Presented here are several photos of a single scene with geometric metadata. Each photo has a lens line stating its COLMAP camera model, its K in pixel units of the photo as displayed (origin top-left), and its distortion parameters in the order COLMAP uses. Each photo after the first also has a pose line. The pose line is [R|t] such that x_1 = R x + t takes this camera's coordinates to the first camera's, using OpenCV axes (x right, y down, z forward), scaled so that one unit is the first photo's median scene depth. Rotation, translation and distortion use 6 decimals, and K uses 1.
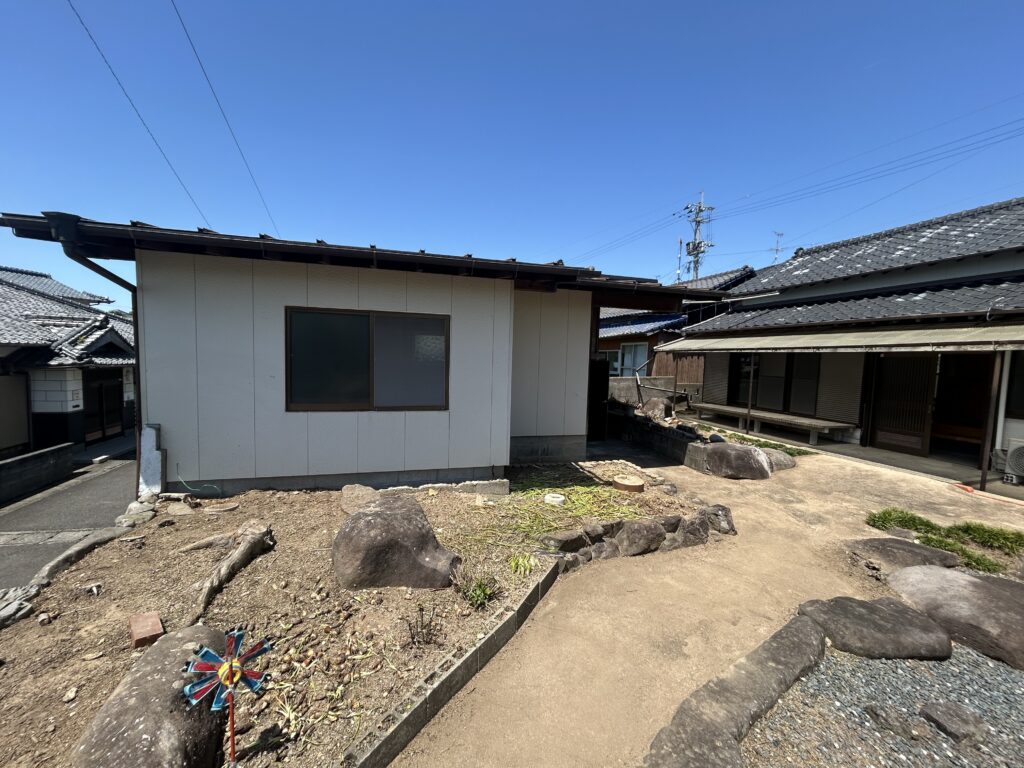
lens RADIAL K [[411.4, 0, 510.3], [0, 411.4, 383.7], [0, 0, 1]] dist [-0.000528, -0.000214]
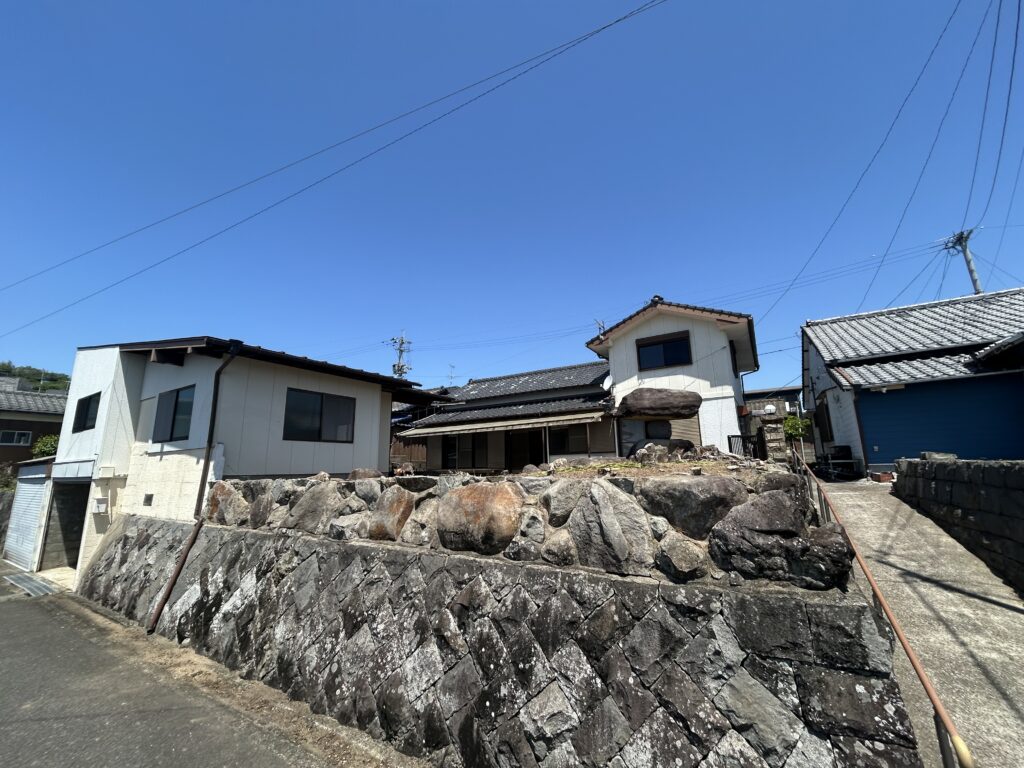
lens RADIAL K [[411.4, 0, 510.3], [0, 411.4, 383.7], [0, 0, 1]] dist [-0.000528, -0.000214]
pose [[0.745675, 0.092841, 0.659810, -0.454486], [0.083903, 0.969280, -0.231208, 0.151288], [-0.661006, 0.227766, 0.714978, -0.501702]]
